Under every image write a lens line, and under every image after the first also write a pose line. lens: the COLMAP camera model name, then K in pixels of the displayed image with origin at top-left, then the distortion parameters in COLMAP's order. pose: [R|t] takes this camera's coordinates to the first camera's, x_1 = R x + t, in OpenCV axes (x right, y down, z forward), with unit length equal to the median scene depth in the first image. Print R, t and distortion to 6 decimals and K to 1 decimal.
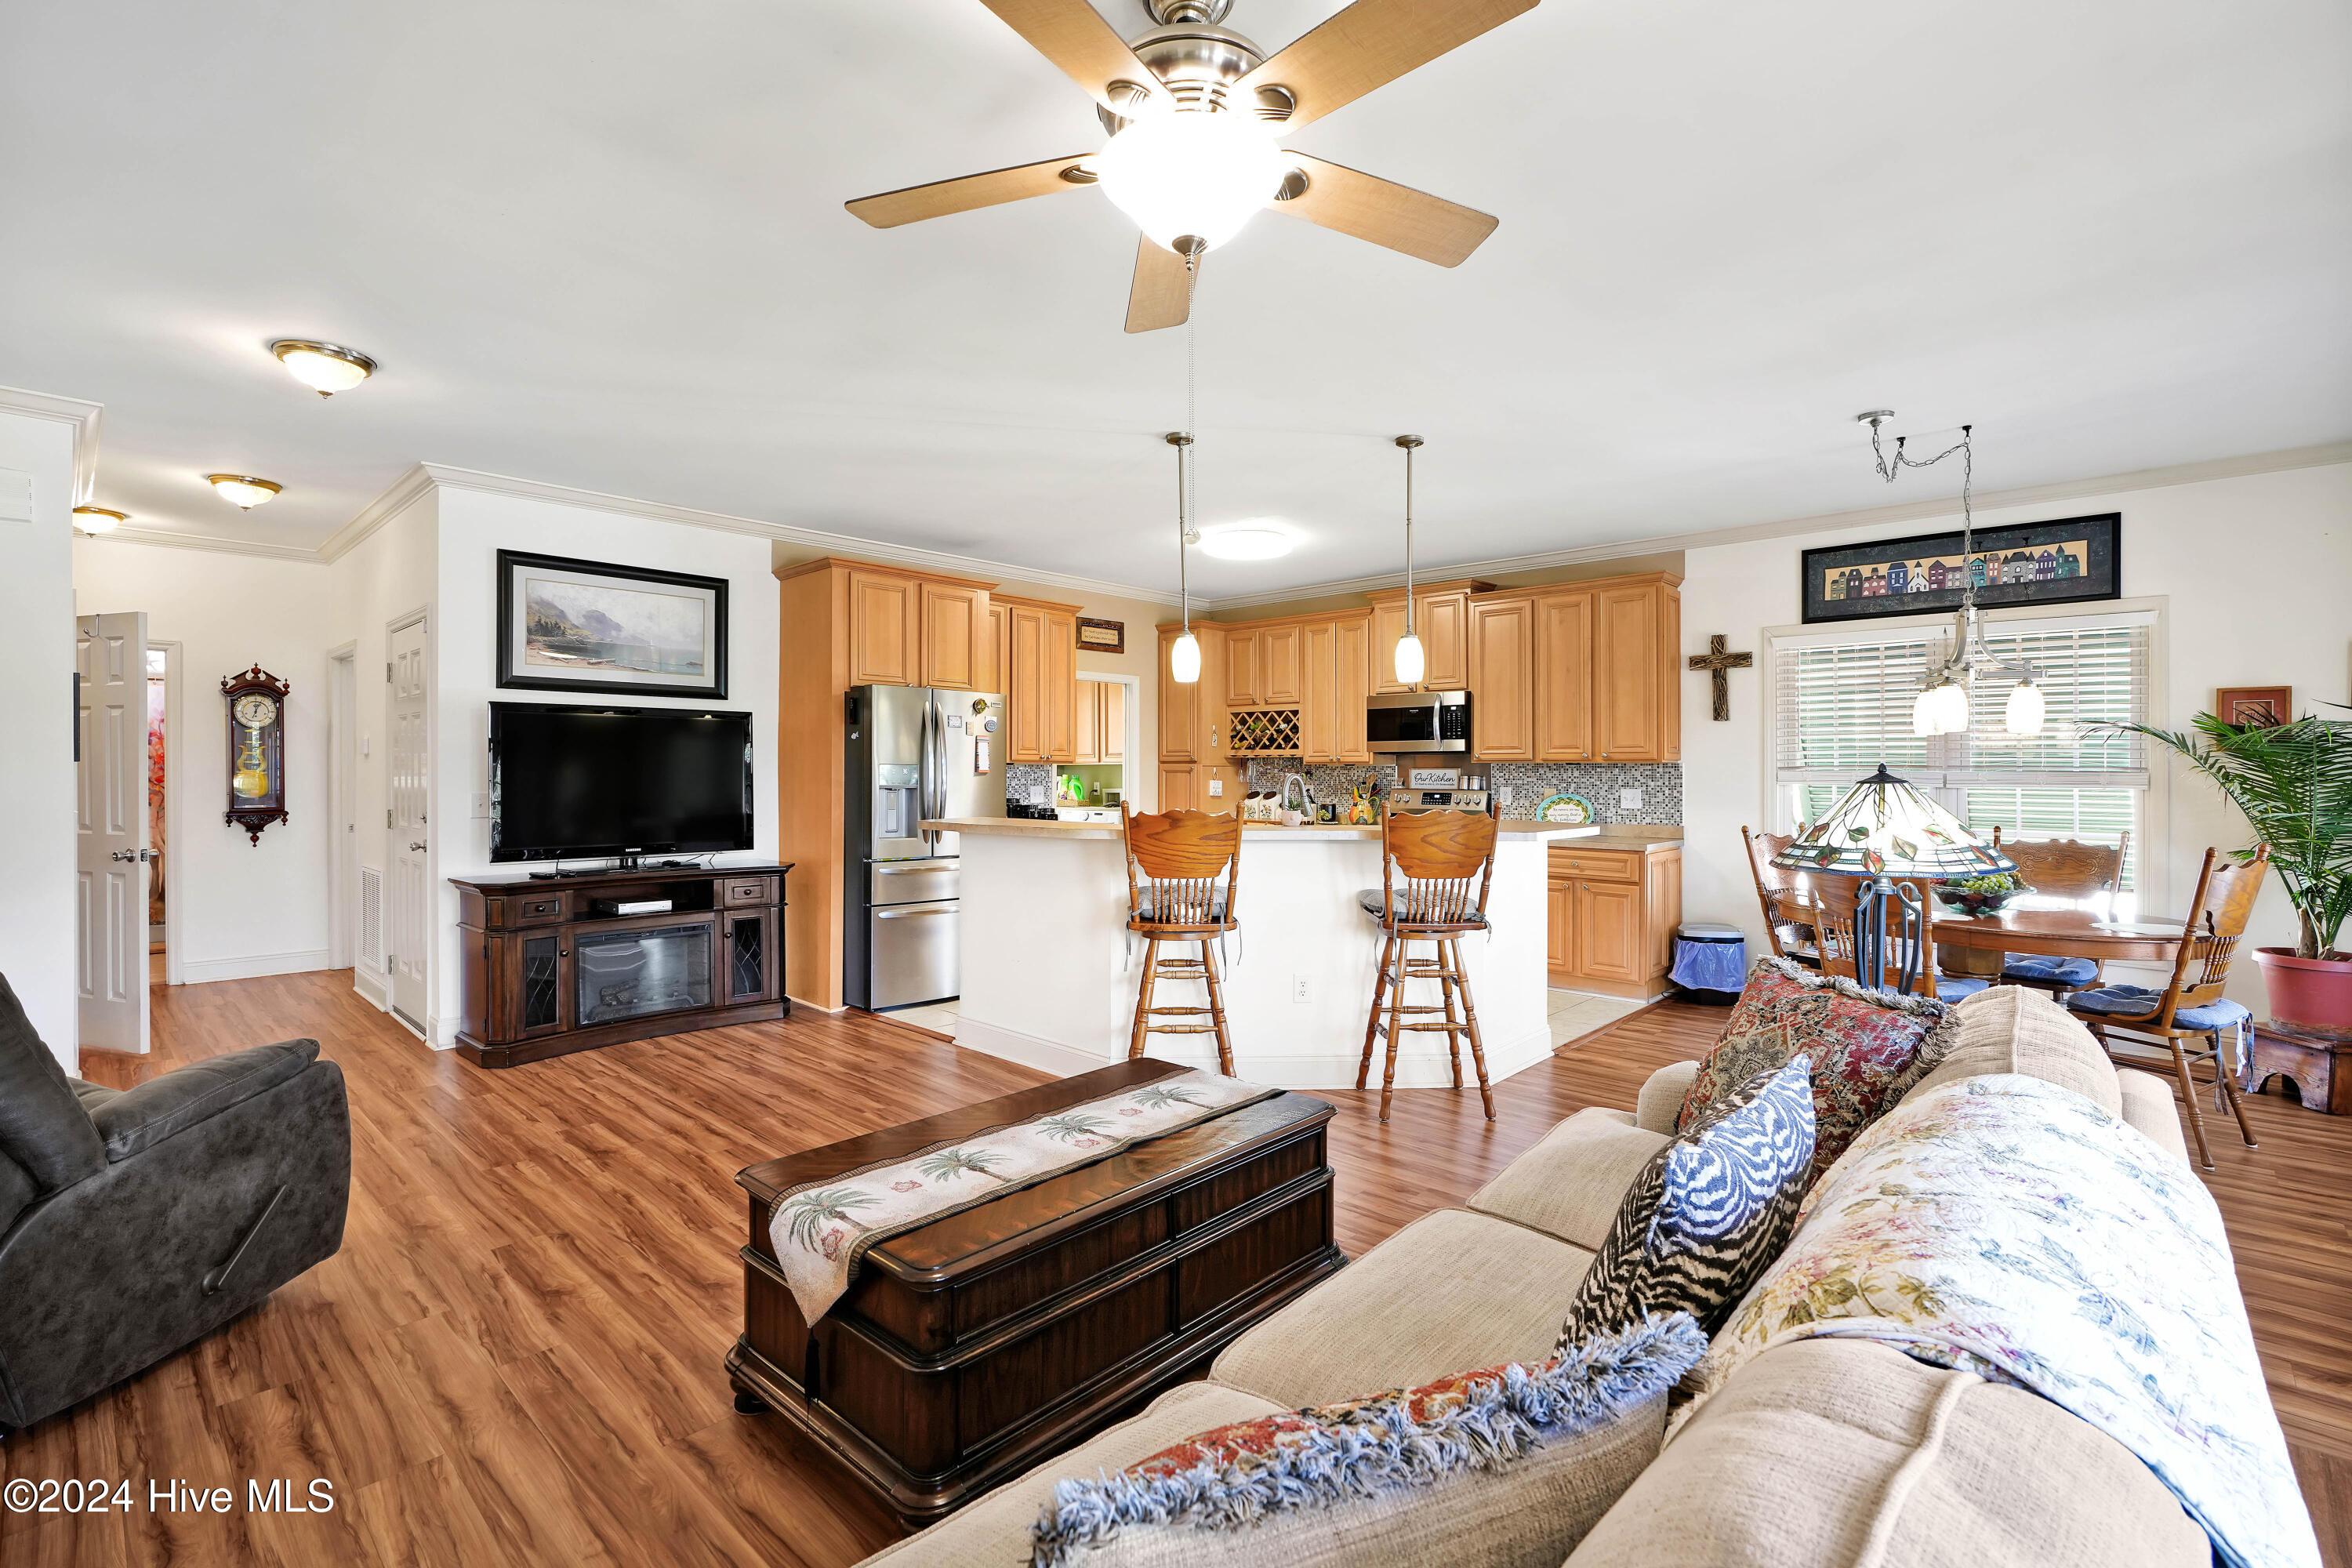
lens RADIAL K [[1062.4, 0, 1170.1], [0, 1062.4, 758.7], [0, 0, 1]] dist [-0.000654, 0.000304]
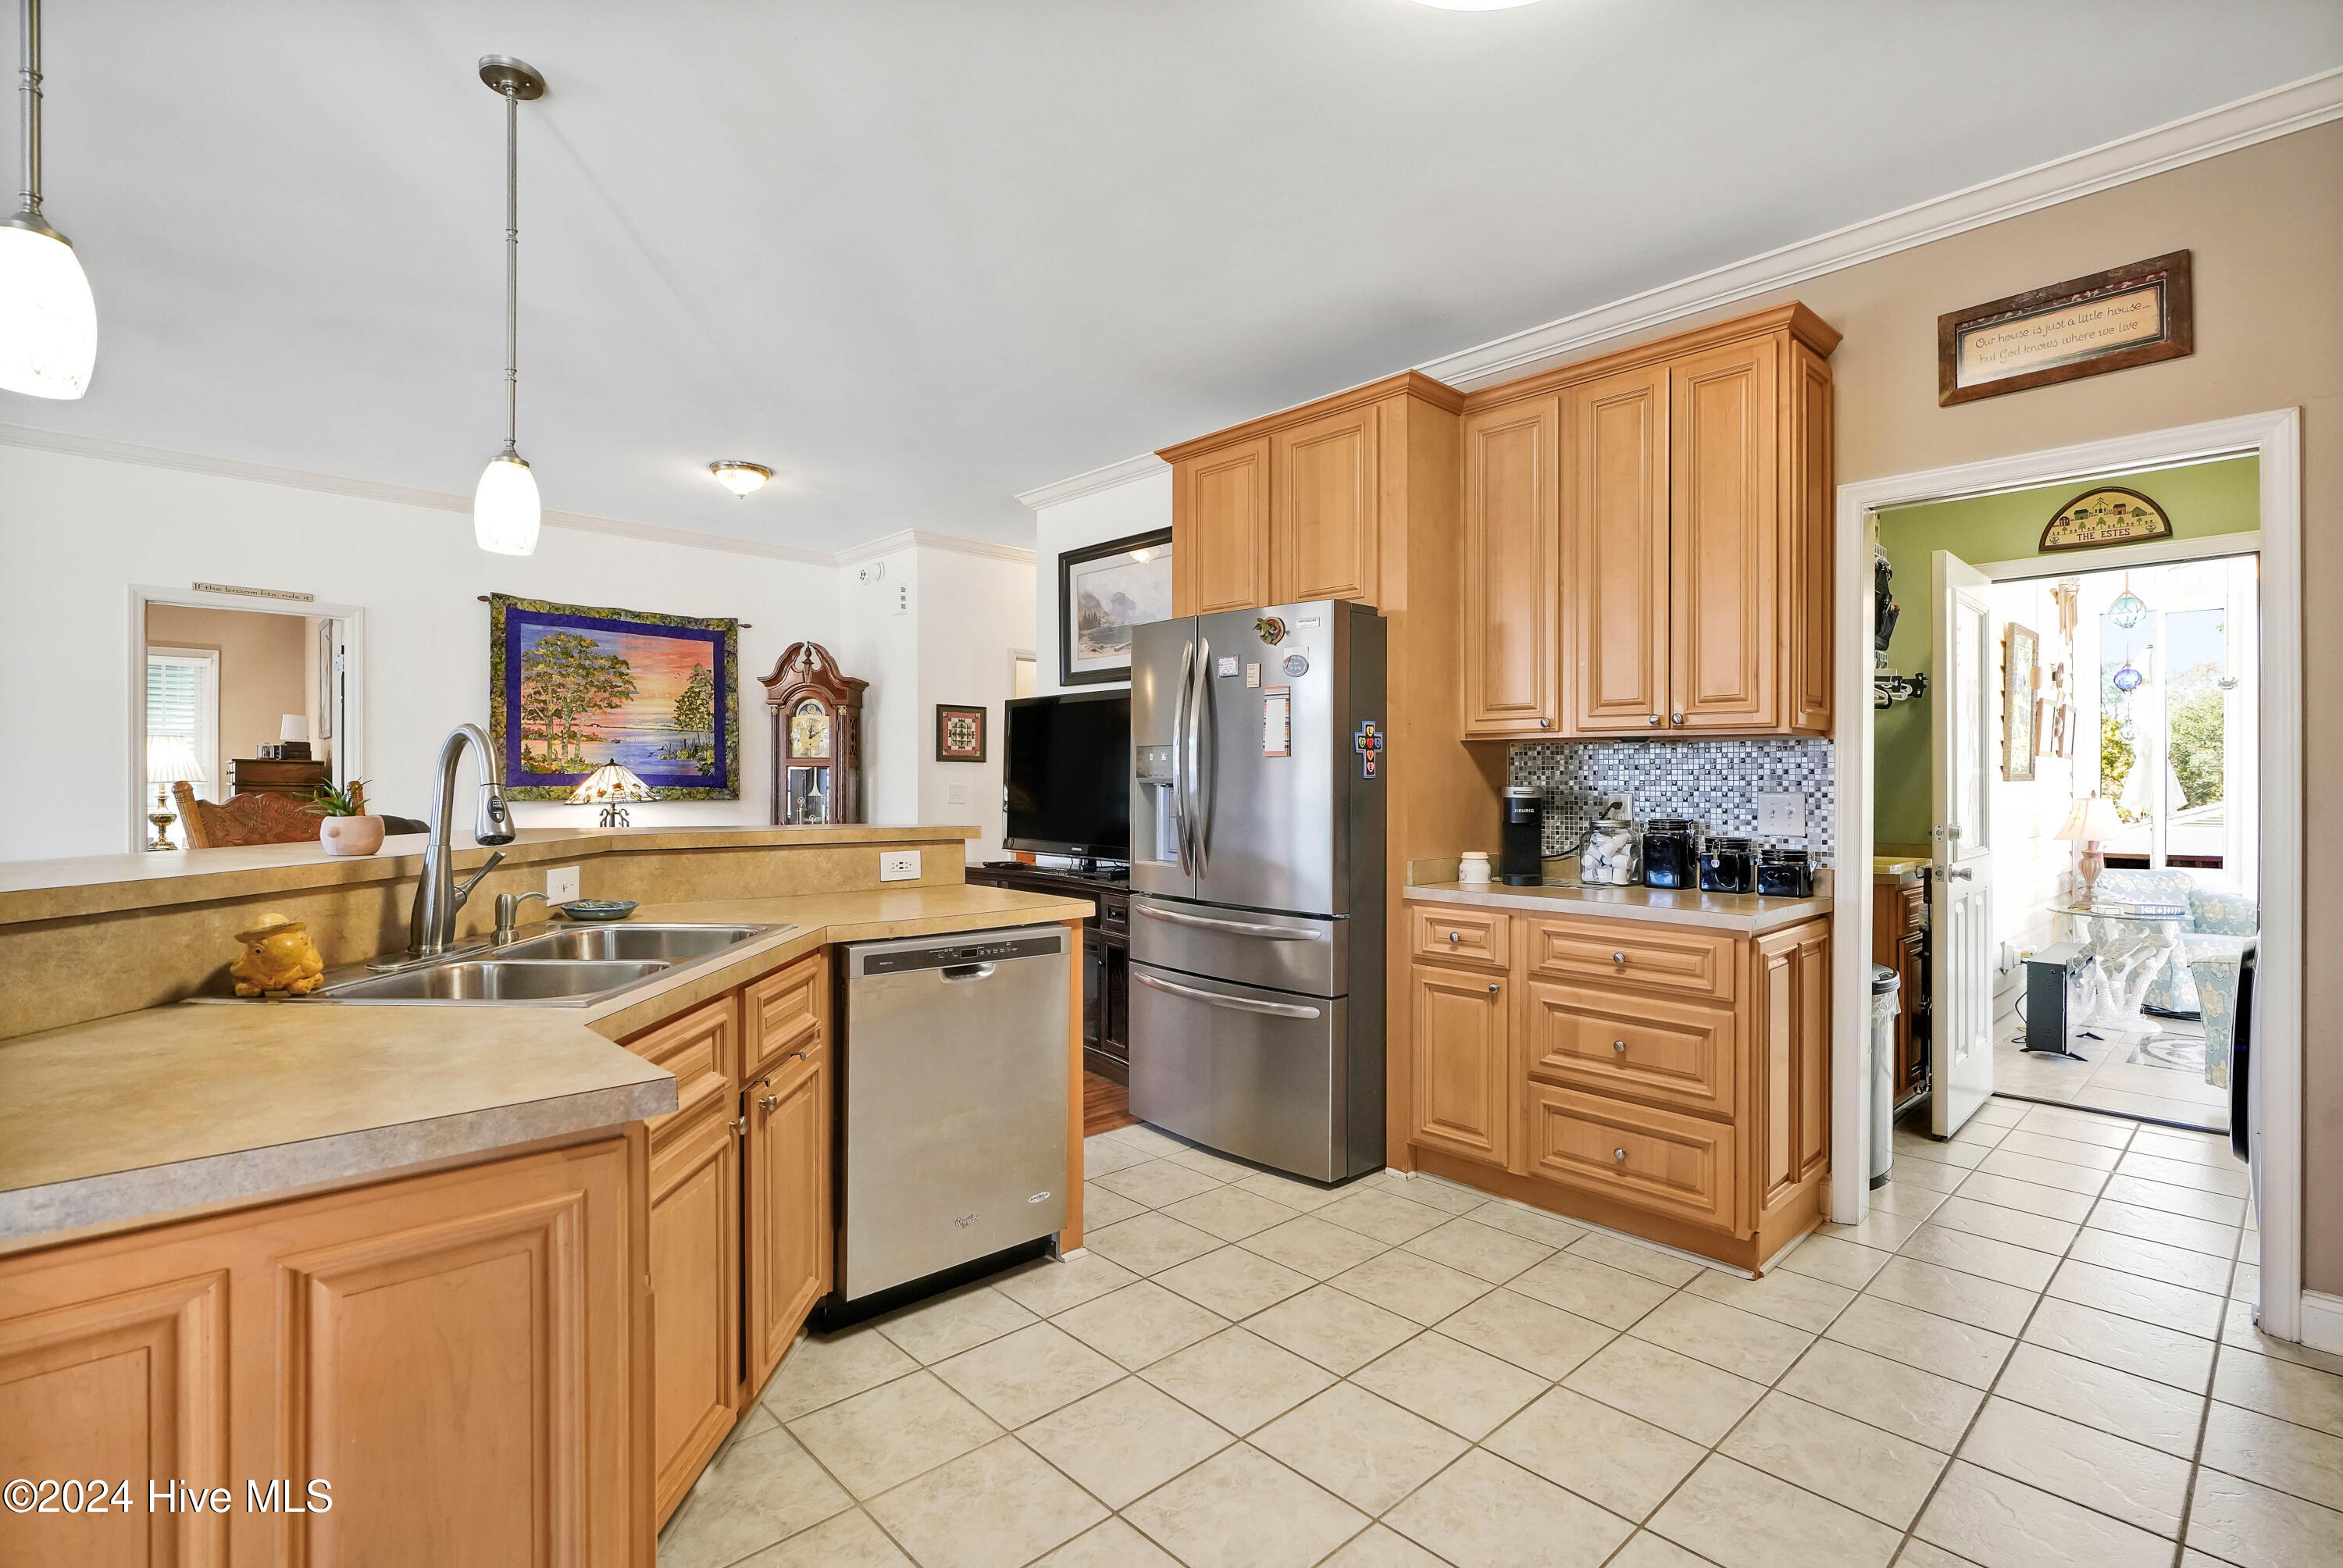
lens RADIAL K [[1097.6, 0, 1161.1], [0, 1097.6, 785.9], [0, 0, 1]] dist [-0.000123, -0.000067]
pose [[-0.064211, -0.001602, -0.997935, 0.346714], [0.001886, 0.999997, -0.001726, 0.026631], [0.997935, -0.001993, -0.064207, 0.913184]]
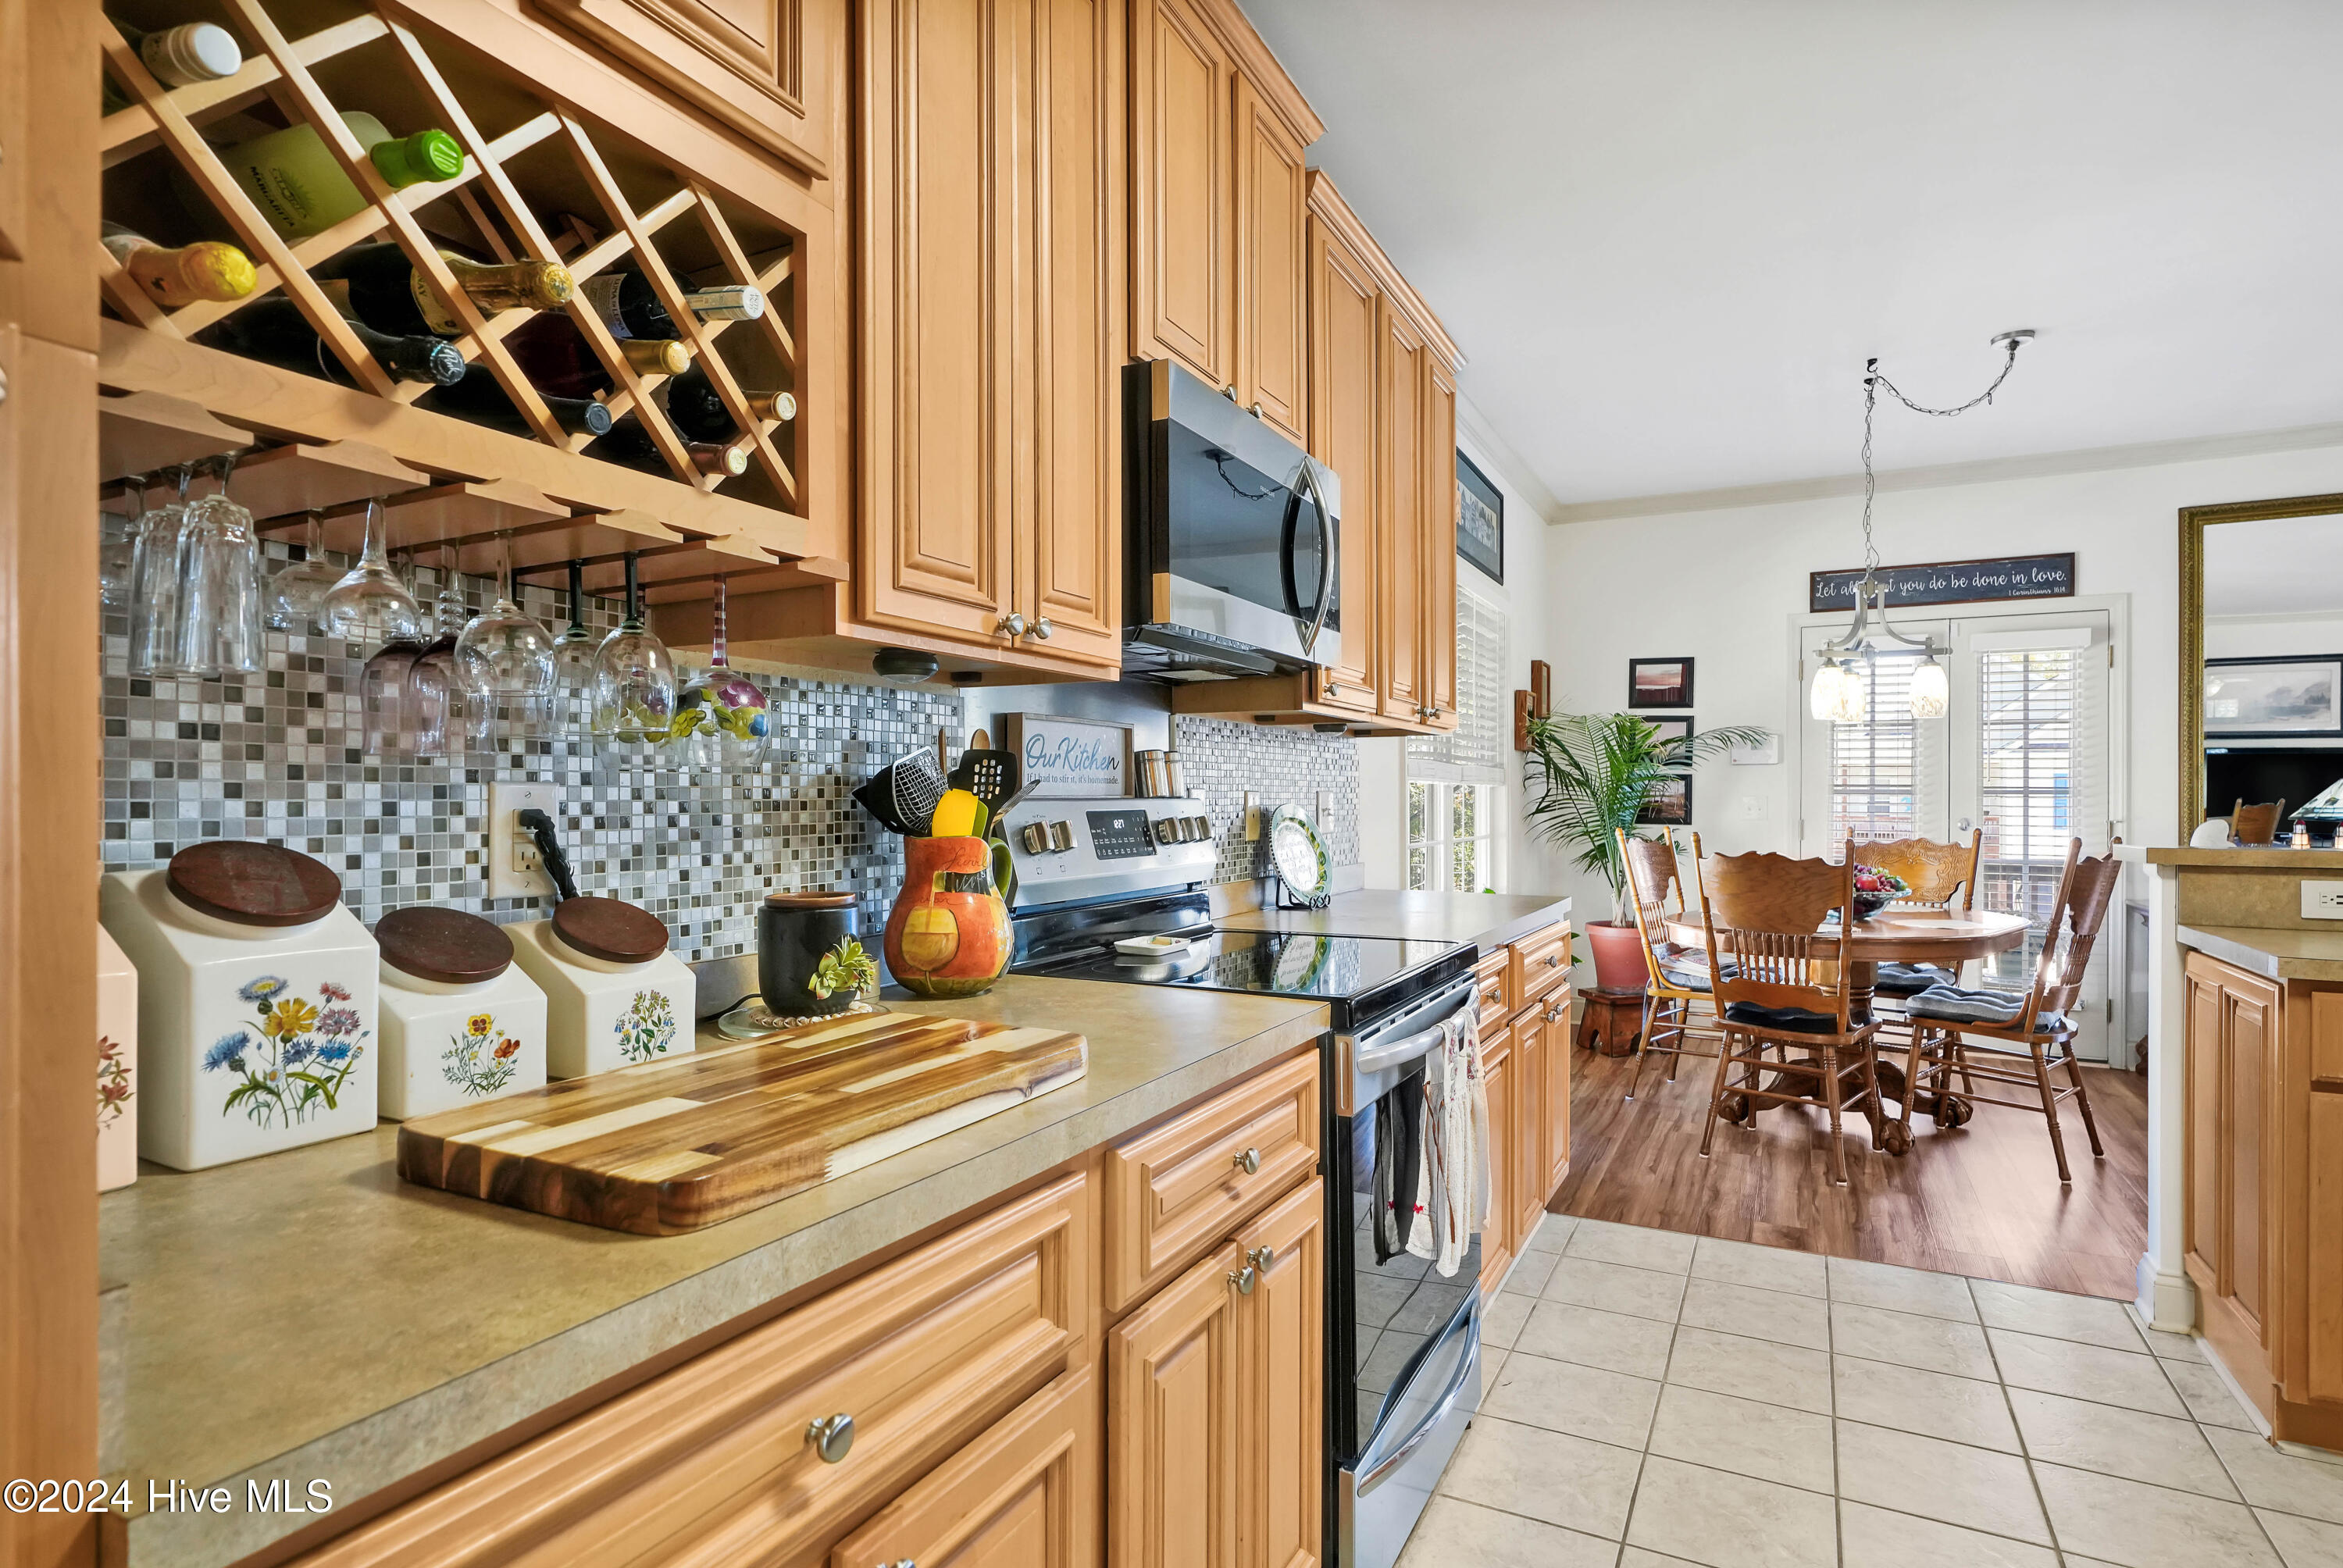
lens RADIAL K [[1228.4, 0, 1171.5], [0, 1228.4, 784.0], [0, 0, 1]] dist [0.018945, 0.000531]
pose [[-0.287977, 0.008134, 0.957603, -0.054514], [-0.010868, 0.999872, -0.011761, 0.032173], [-0.957576, -0.013794, -0.287851, 1.206828]]
